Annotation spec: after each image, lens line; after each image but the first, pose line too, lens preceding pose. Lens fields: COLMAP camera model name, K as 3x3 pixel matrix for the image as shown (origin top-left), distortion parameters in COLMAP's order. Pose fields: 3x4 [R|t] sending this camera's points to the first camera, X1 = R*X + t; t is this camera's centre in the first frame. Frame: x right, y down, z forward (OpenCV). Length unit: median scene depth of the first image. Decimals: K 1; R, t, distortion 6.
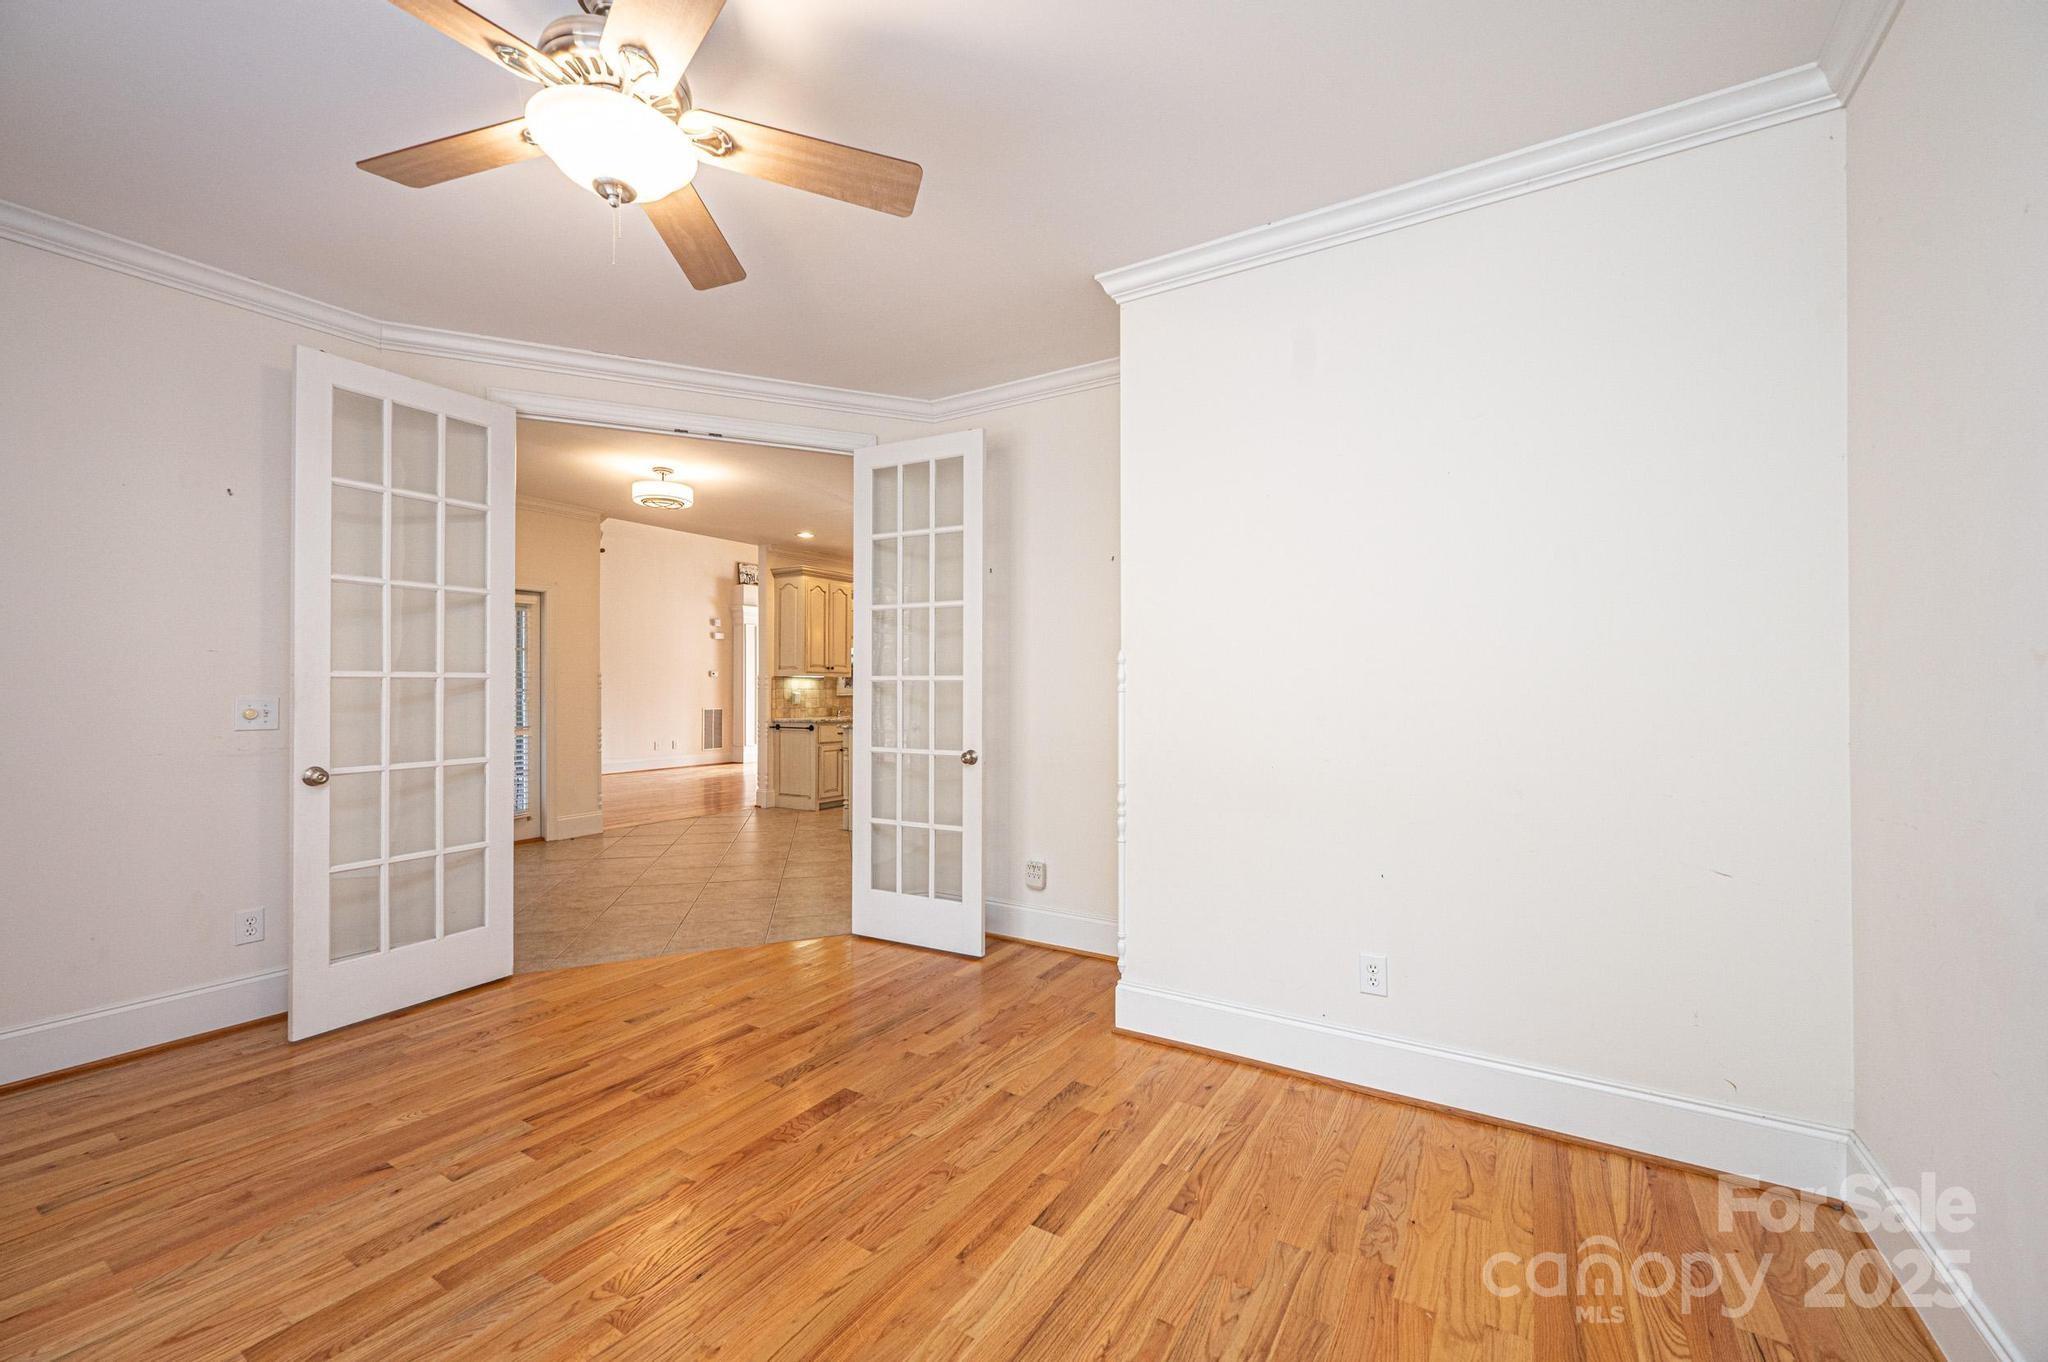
lens RADIAL K [[812.4, 0, 1024.7], [0, 812.4, 678.8], [0, 0, 1]] dist [-0.002044, 0.000416]
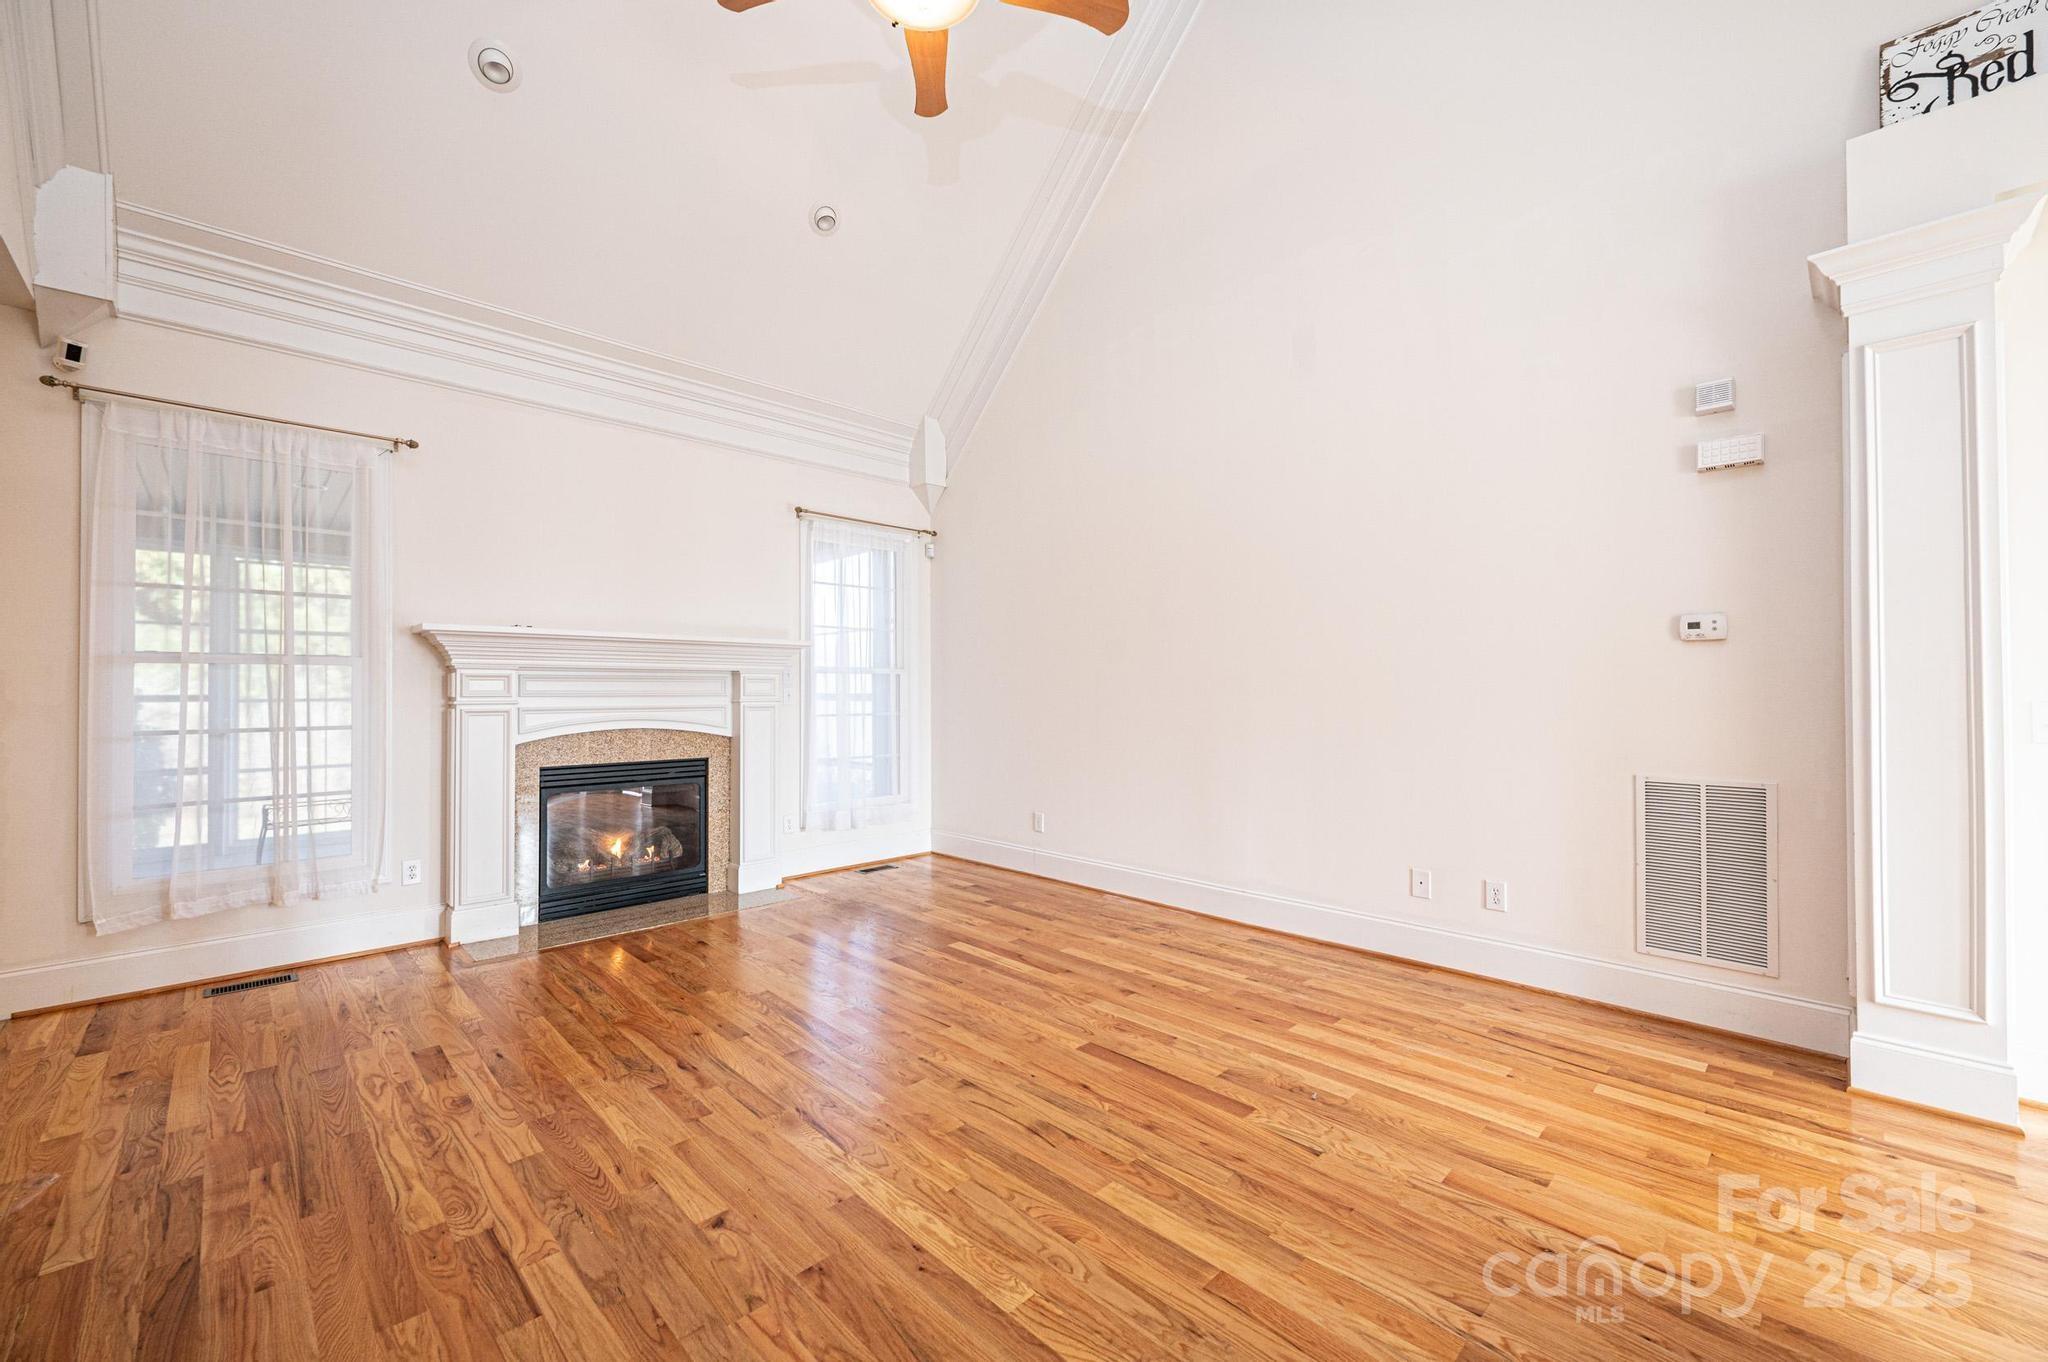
lens RADIAL K [[812.4, 0, 1020.2], [0, 812.4, 680.1], [0, 0, 1]] dist [-0.002044, 0.000416]
pose [[-0.240628, -0.010800, -0.970557, -0.179885], [0.015145, 0.999775, -0.014880, 0.014416], [0.970499, -0.018279, -0.240410, 1.309056]]
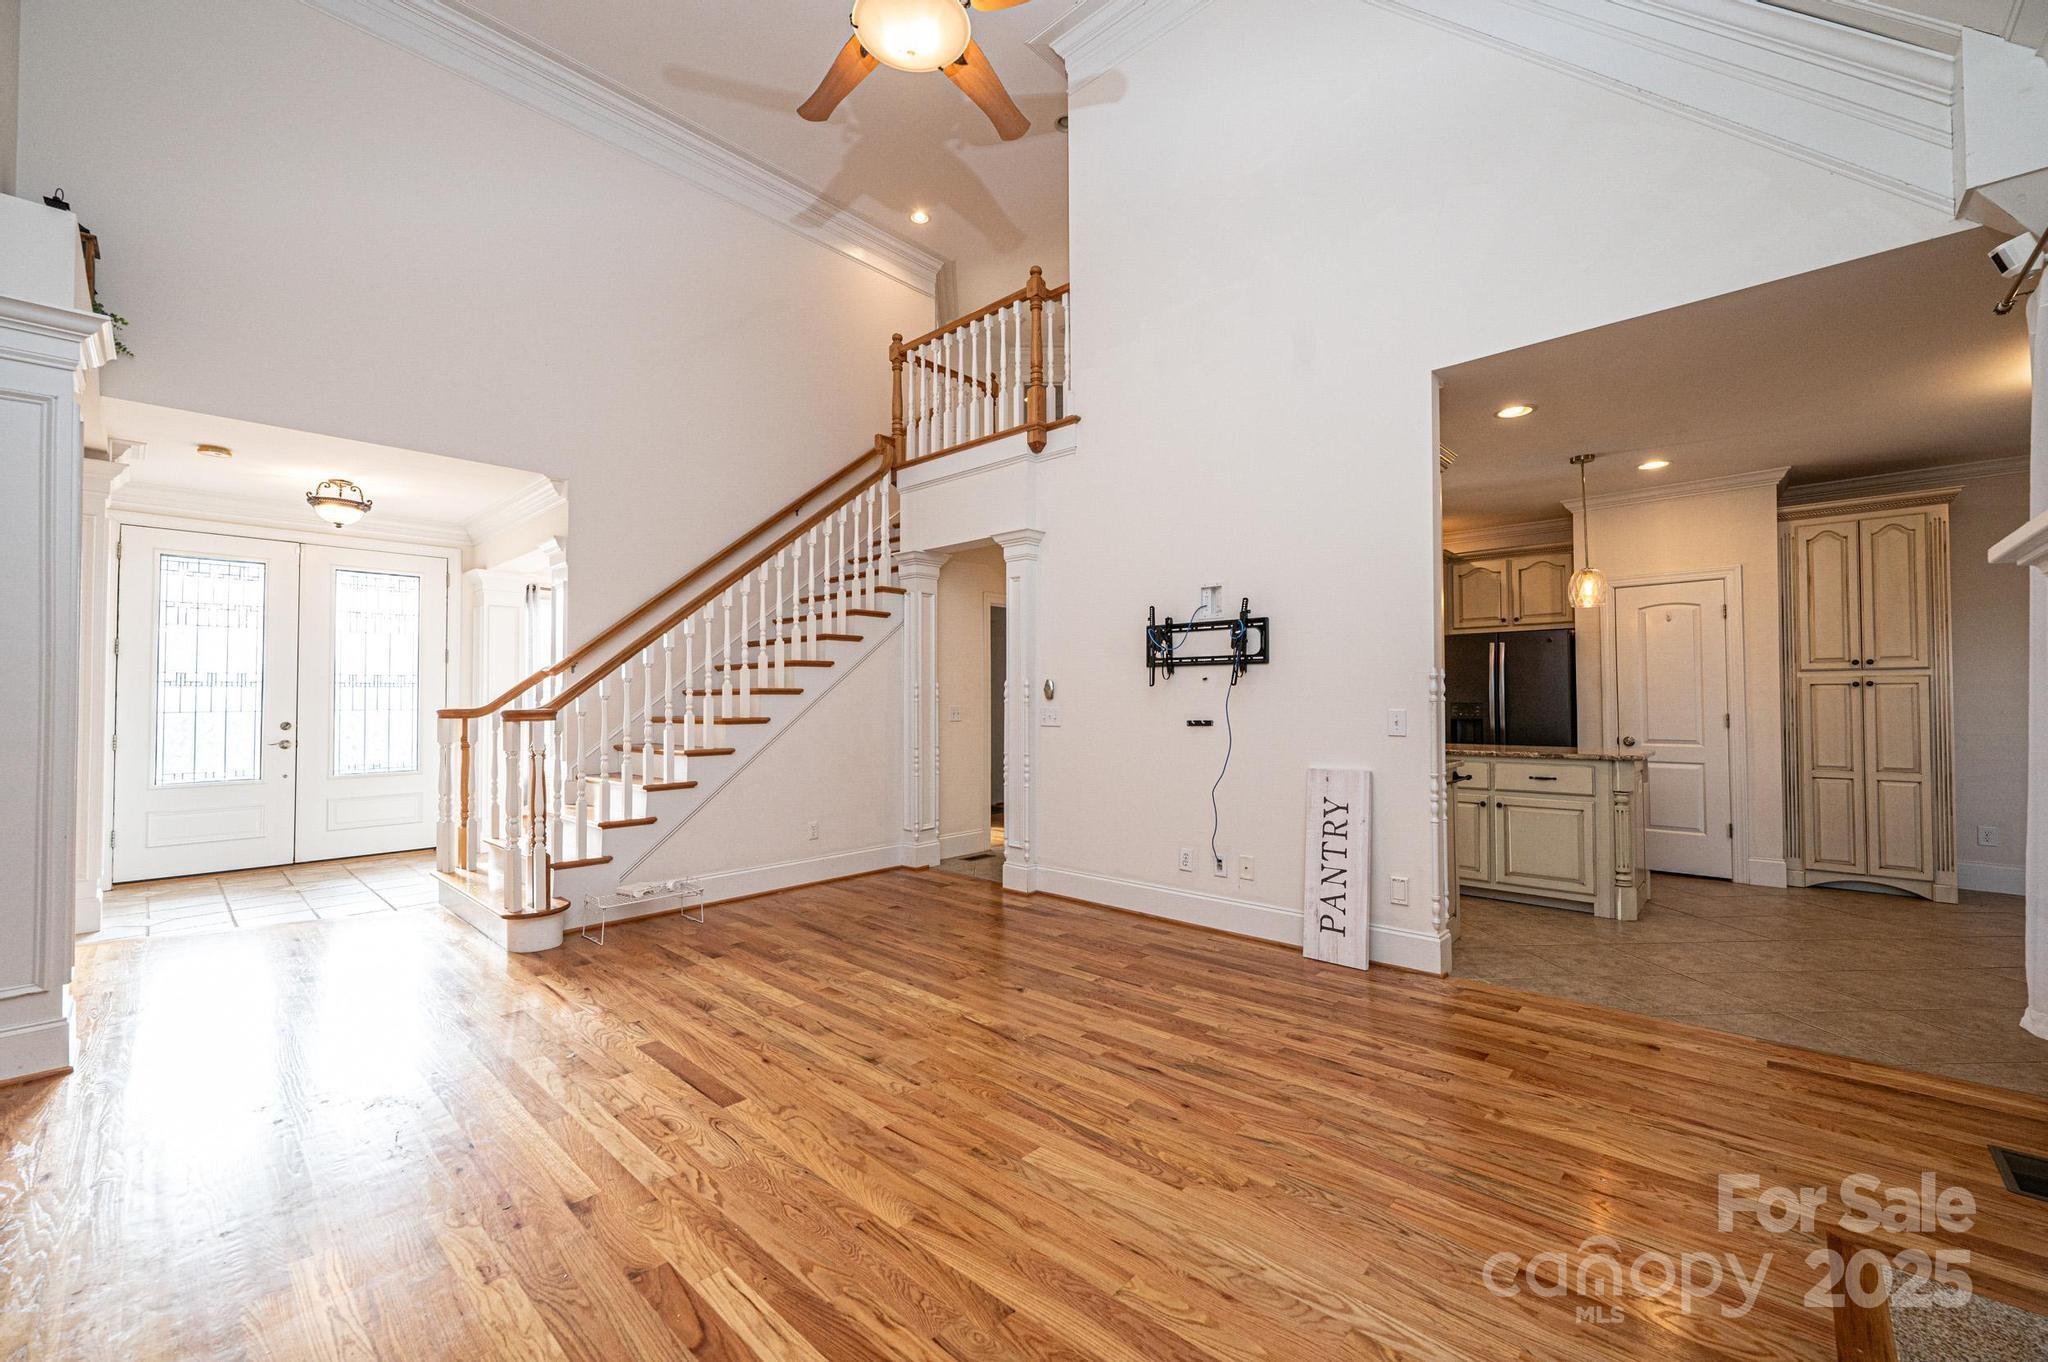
lens RADIAL K [[812.4, 0, 1022.5], [0, 812.4, 678.2], [0, 0, 1]] dist [-0.002044, 0.000416]
pose [[0.192018, 0.025713, 0.981055, -0.768284], [-0.006945, 0.999667, -0.024841, 0.012005], [-0.981367, -0.002044, 0.192132, 1.098193]]
